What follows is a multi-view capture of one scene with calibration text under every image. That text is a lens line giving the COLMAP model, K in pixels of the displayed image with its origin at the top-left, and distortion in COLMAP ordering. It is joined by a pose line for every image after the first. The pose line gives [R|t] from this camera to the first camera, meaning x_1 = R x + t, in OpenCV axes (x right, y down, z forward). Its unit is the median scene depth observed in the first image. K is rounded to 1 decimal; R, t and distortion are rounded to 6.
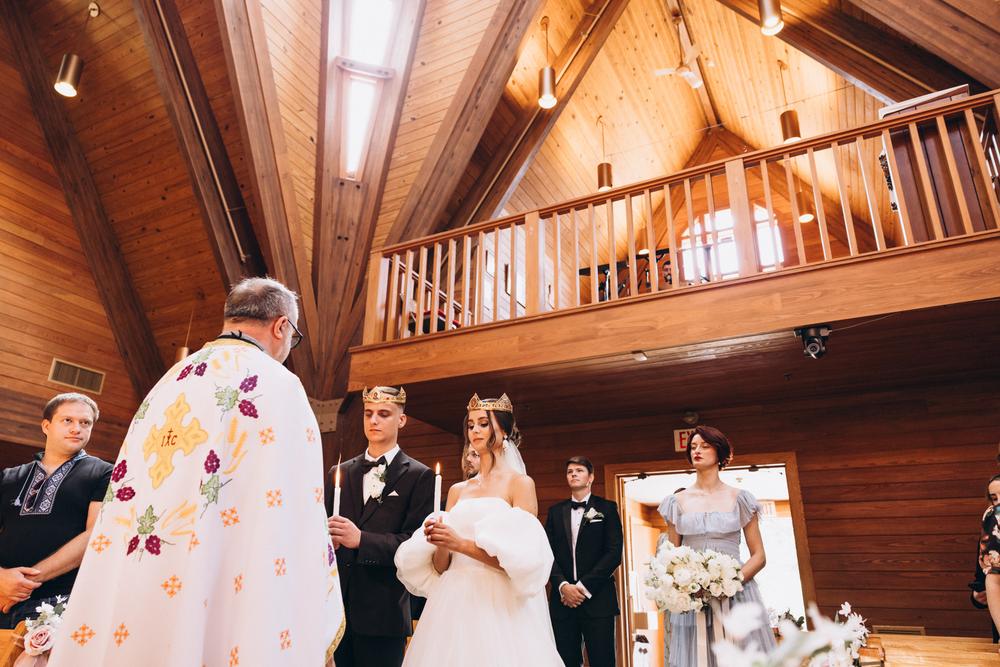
lens RADIAL K [[667.8, 0, 496.0], [0, 667.8, 350.2], [0, 0, 1]] dist [0.009597, 0.005381]
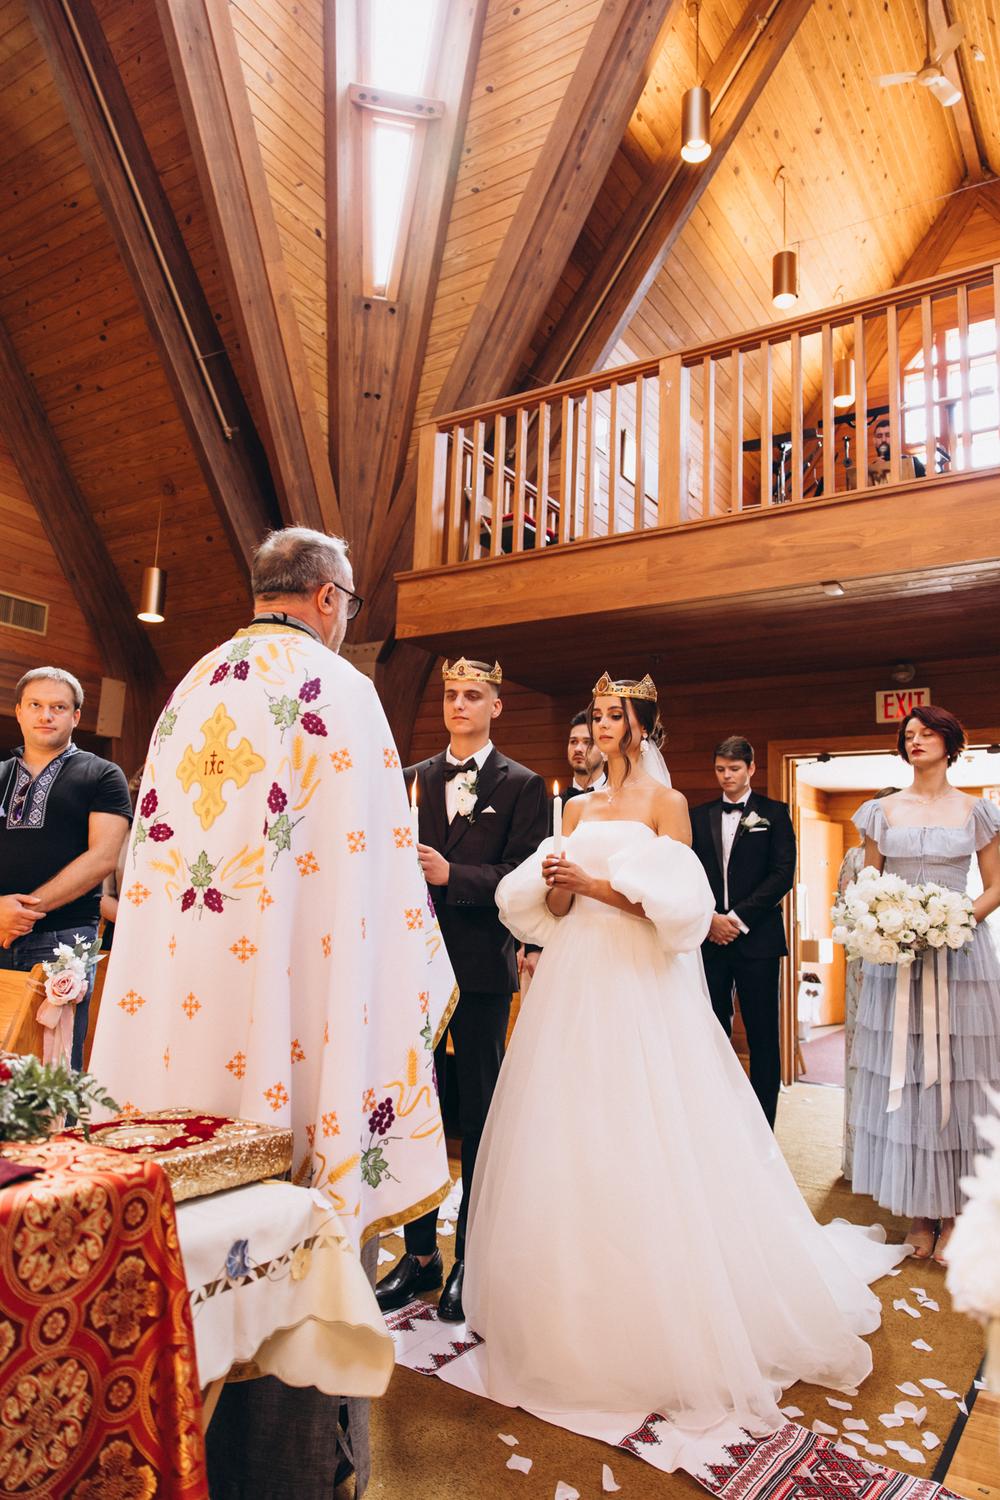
lens RADIAL K [[1001.7, 0, 499.2], [0, 1001.7, 753.5], [0, 0, 1]] dist [0.009597, 0.005381]
pose [[0.996092, 0.004205, -0.088221, -0.018503], [0.014328, 0.977941, 0.208387, -0.029987], [0.087151, -0.208837, 0.974060, -0.022777]]
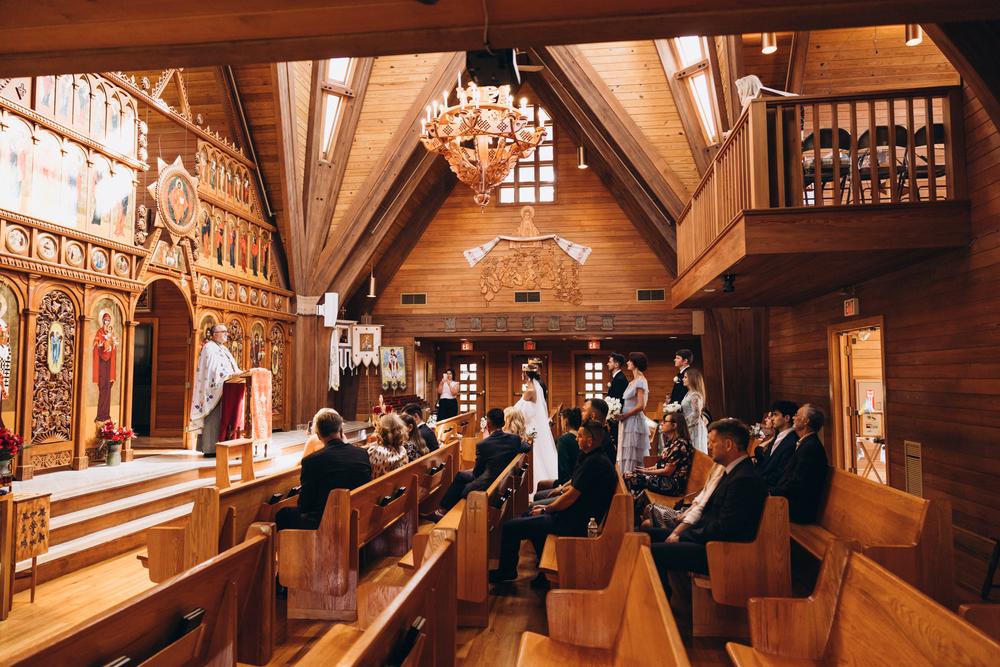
lens RADIAL K [[667.8, 0, 500.9], [0, 667.8, 332.6], [0, 0, 1]] dist [0.009597, 0.005381]
pose [[0.362243, -0.085963, -0.928111, 1.072017], [0.333926, 0.941613, 0.043118, -0.092564], [0.870215, -0.325540, 0.369798, -0.105721]]
